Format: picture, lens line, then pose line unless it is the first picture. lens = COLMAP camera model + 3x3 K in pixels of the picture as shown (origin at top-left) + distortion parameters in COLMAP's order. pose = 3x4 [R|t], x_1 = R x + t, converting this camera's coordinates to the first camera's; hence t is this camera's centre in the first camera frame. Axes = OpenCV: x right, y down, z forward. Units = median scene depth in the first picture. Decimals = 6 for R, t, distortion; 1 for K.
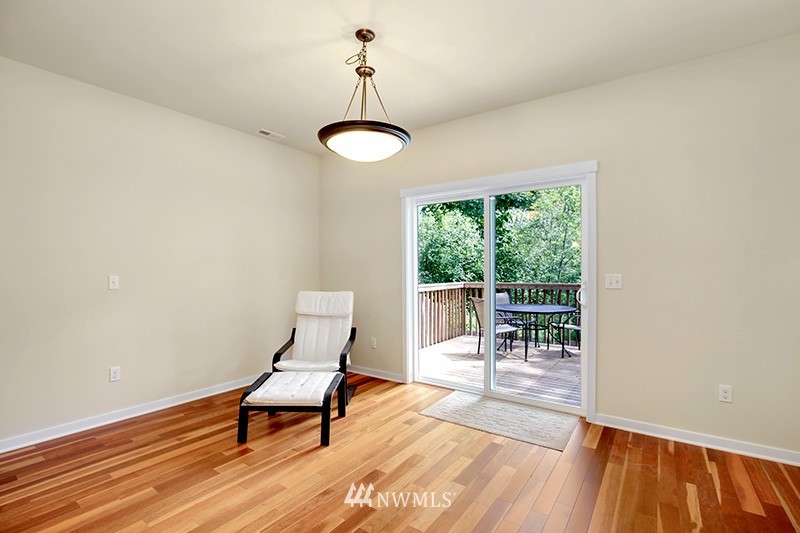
lens RADIAL K [[358.9, 0, 415.5], [0, 358.9, 270.7], [0, 0, 1]] dist [-0.002915, -0.000180]
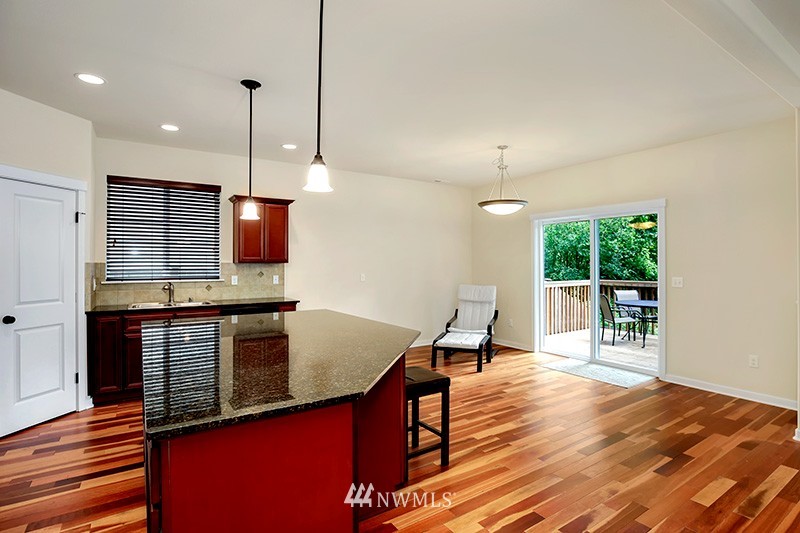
lens RADIAL K [[405.4, 0, 400.0], [0, 405.4, 266.5], [0, 0, 1]] dist [-0.013768, 0.000040]
pose [[0.917921, 0.004937, -0.396733, 0.142290], [-0.001749, 0.999963, 0.008395, -0.039250], [0.396759, -0.007012, 0.917896, -0.789413]]
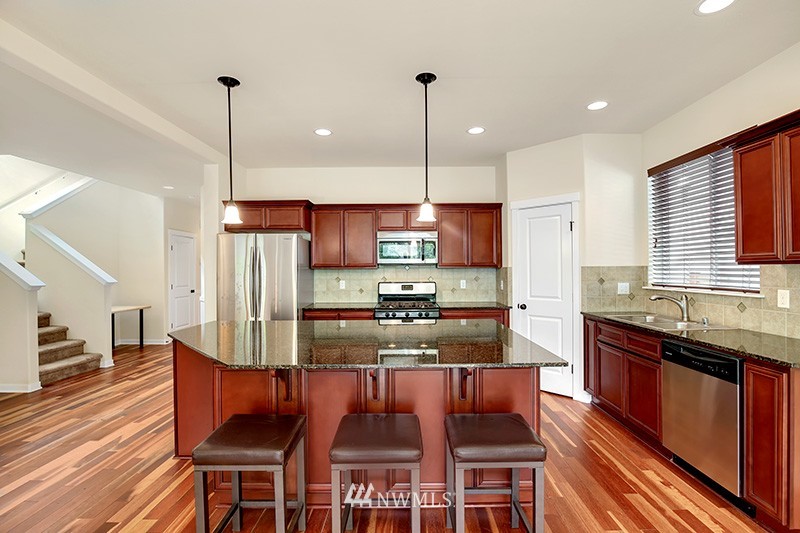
lens RADIAL K [[358.9, 0, 415.5], [0, 358.9, 270.7], [0, 0, 1]] dist [-0.002915, -0.000180]
pose [[-0.825741, 0.010436, -0.563954, -0.085832], [0.010327, 0.999941, 0.003383, -0.035620], [0.563956, -0.003030, -0.825800, 0.557311]]
